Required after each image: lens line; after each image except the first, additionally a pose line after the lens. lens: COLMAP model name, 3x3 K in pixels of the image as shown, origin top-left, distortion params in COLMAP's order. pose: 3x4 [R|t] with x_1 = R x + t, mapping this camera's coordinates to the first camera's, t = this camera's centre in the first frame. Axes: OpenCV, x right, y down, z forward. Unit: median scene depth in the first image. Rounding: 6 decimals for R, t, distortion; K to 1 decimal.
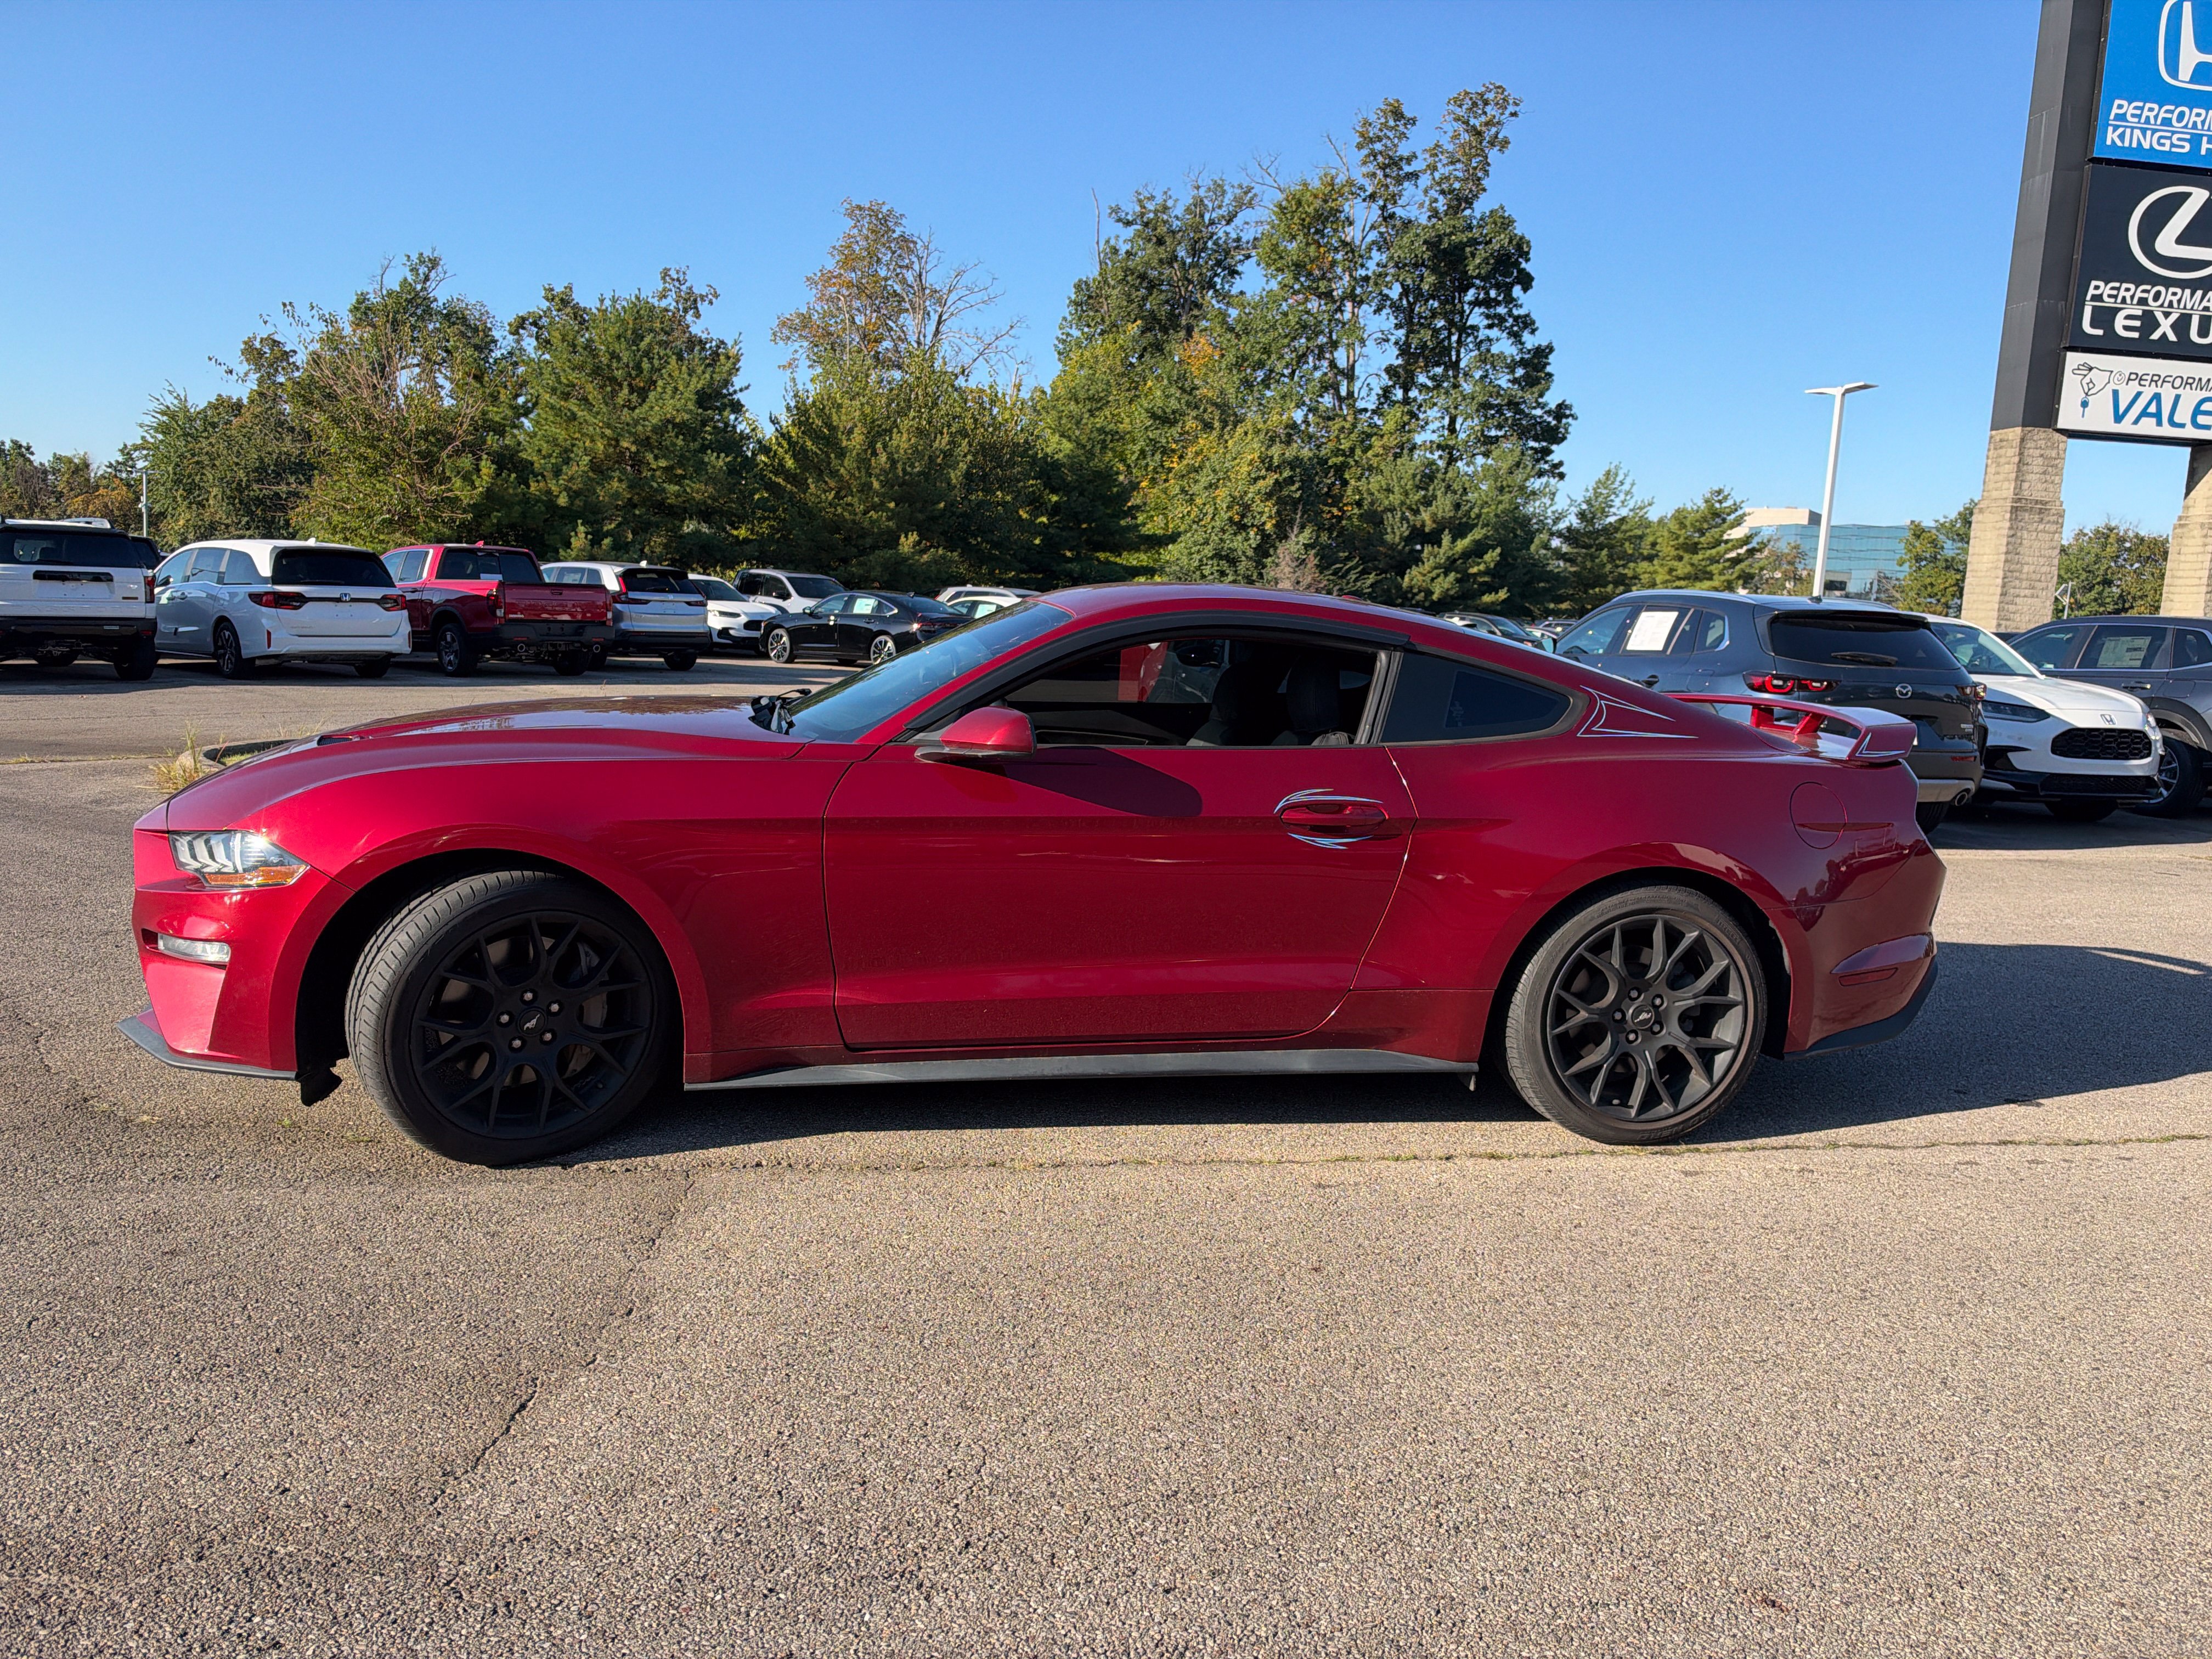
lens RADIAL K [[1598.2, 0, 1113.5], [0, 1598.2, 840.0], [0, 0, 1]] dist [0.003339, -0.020643]
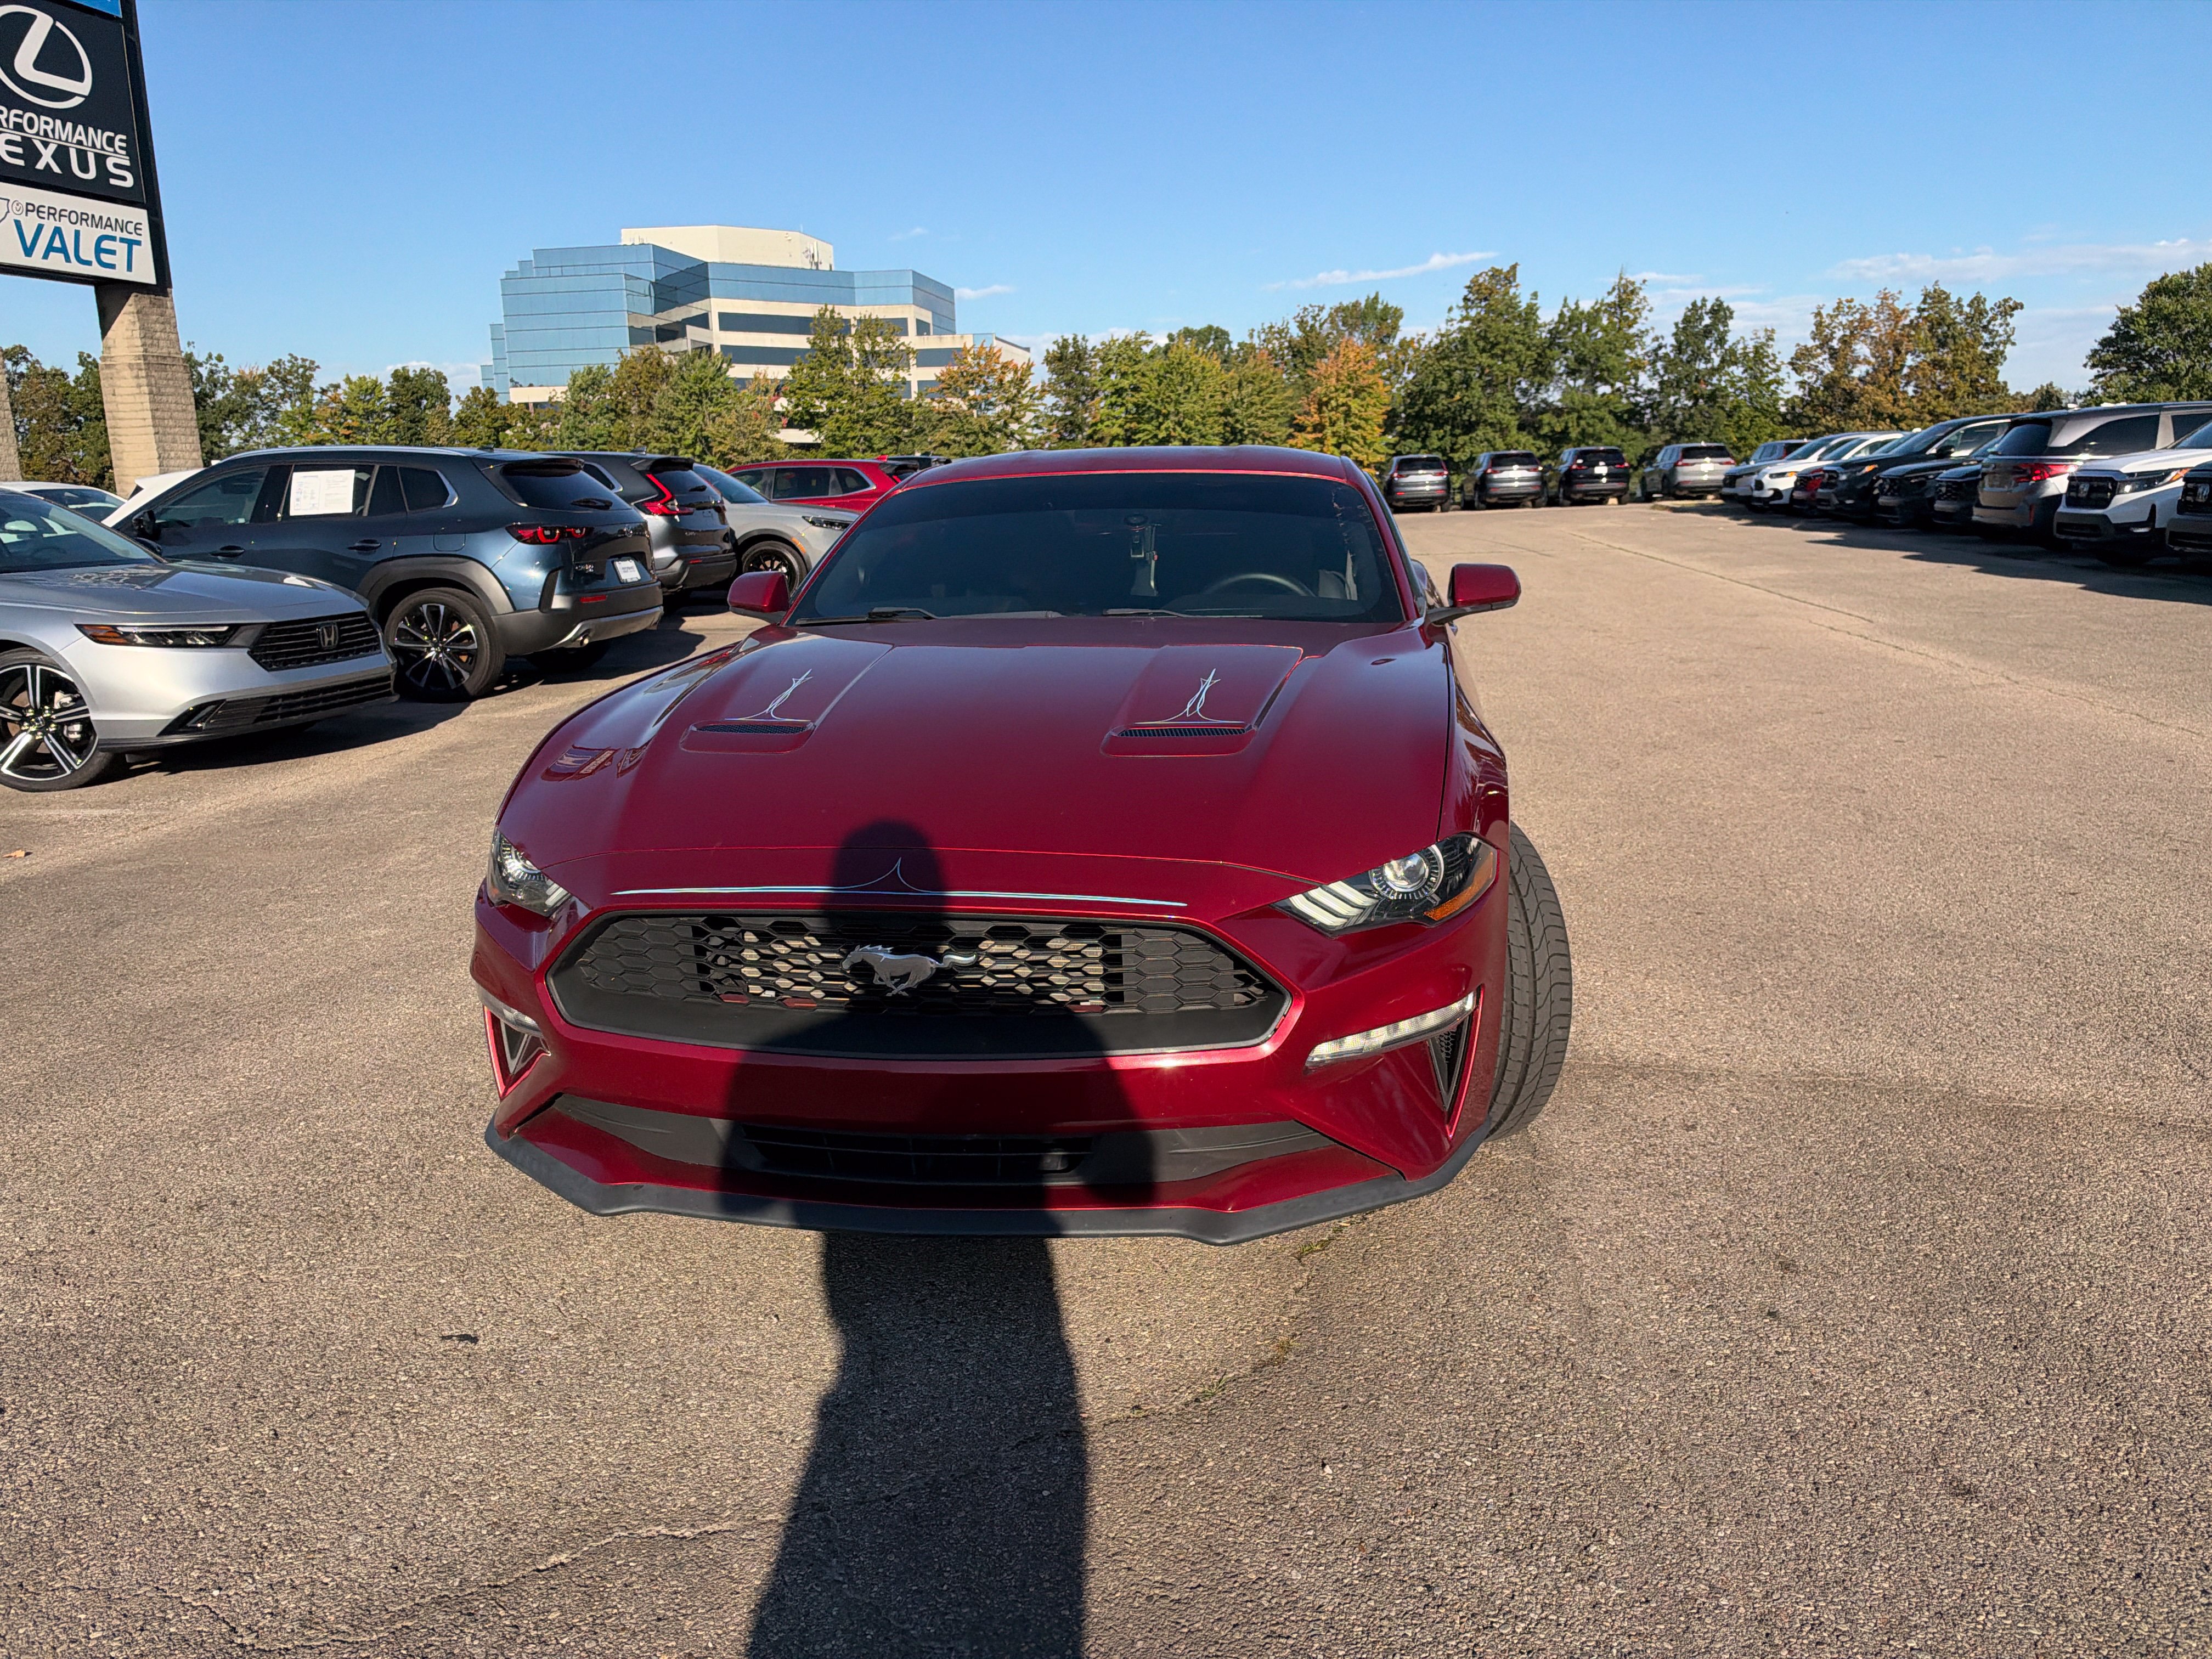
lens RADIAL K [[1598.2, 0, 1120.9], [0, 1598.2, 841.3], [0, 0, 1]] dist [0.003339, -0.020643]
pose [[0.338269, -0.259601, 0.904534, -0.100461], [0.170772, 0.962172, 0.212279, -0.014550], [-0.925425, 0.082662, 0.369805, 0.069495]]
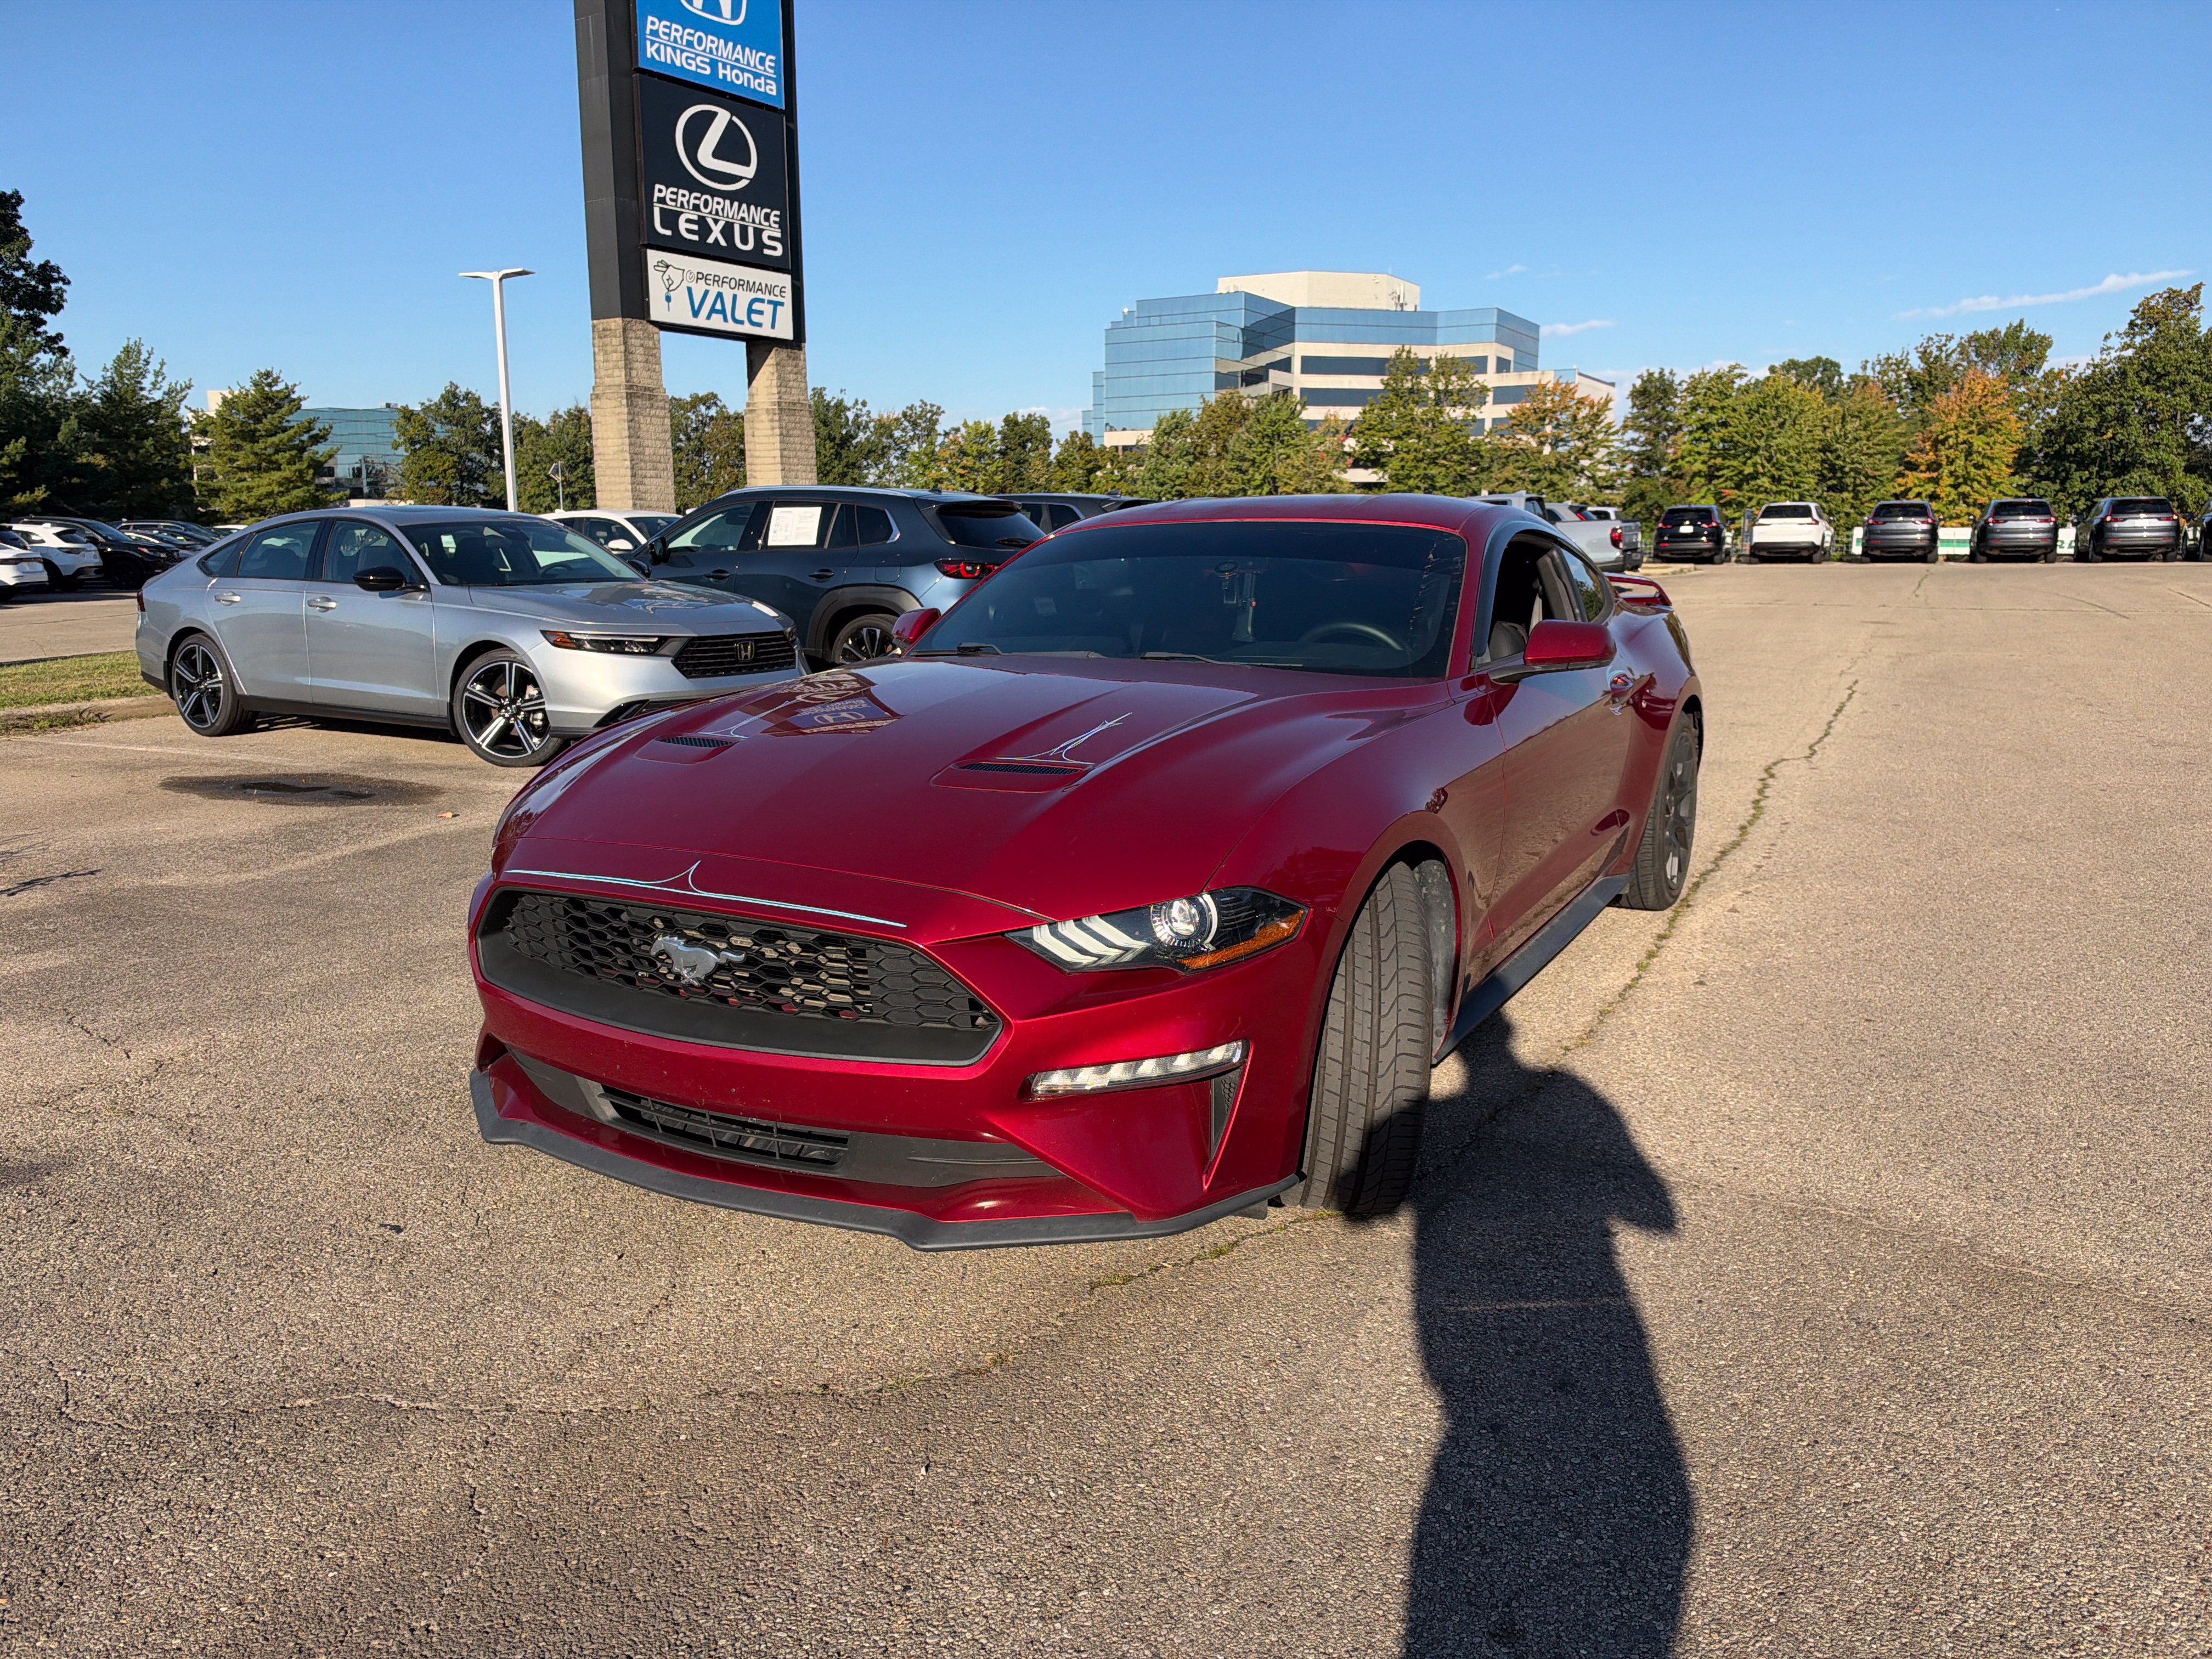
lens RADIAL K [[1598.2, 0, 1120.8], [0, 1598.2, 845.6], [0, 0, 1]] dist [0.003339, -0.020643]
pose [[0.637739, -0.200328, 0.743745, -0.089290], [0.145426, 0.979536, 0.139140, -0.010553], [-0.756399, 0.019425, 0.653822, 0.044475]]
